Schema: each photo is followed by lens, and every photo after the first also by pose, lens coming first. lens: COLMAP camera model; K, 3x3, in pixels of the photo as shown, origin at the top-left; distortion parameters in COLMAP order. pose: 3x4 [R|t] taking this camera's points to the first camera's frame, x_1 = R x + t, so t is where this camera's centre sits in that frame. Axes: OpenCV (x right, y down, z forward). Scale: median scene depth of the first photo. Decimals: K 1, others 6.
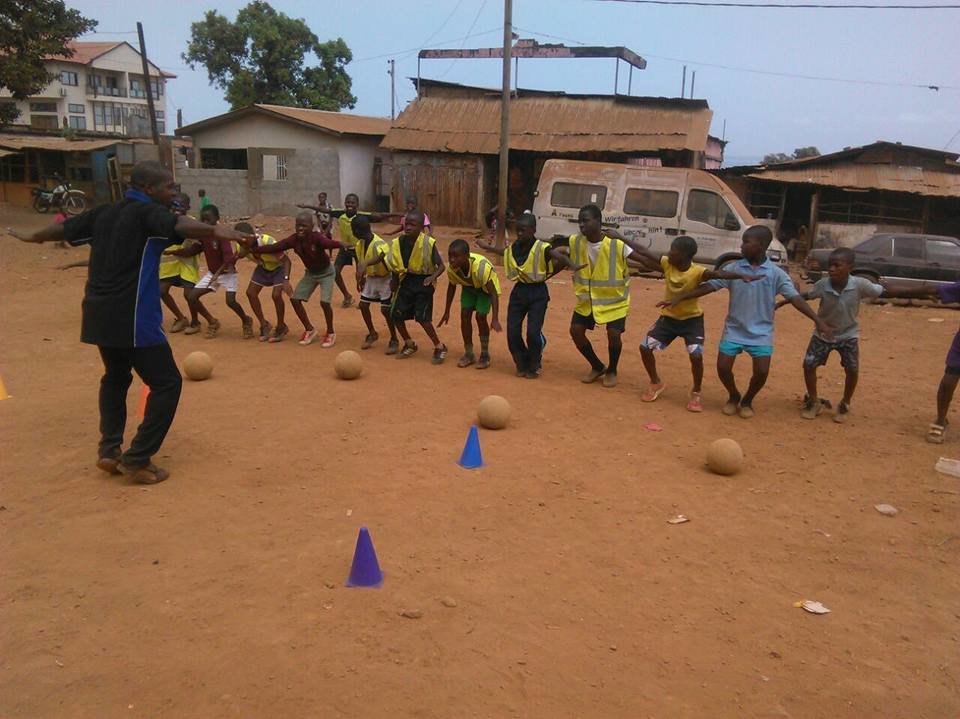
lens RADIAL K [[828.4, 0, 455.2], [0, 828.4, 370.6], [0, 0, 1]] dist [-0.048216, 0.092111]
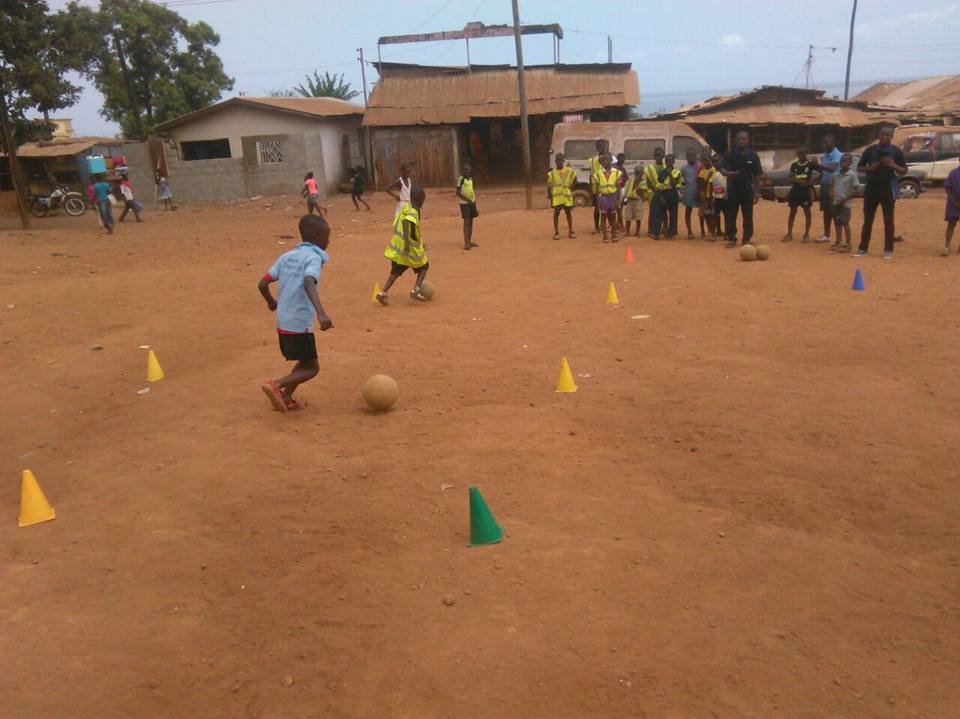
lens RADIAL K [[828.4, 0, 455.2], [0, 828.4, 370.6], [0, 0, 1]] dist [-0.048216, 0.092111]
pose [[0.972616, -0.146312, 0.180586, -1.019444], [0.138367, 0.988802, 0.055904, 0.095947], [-0.186743, -0.029386, 0.981969, -0.754061]]
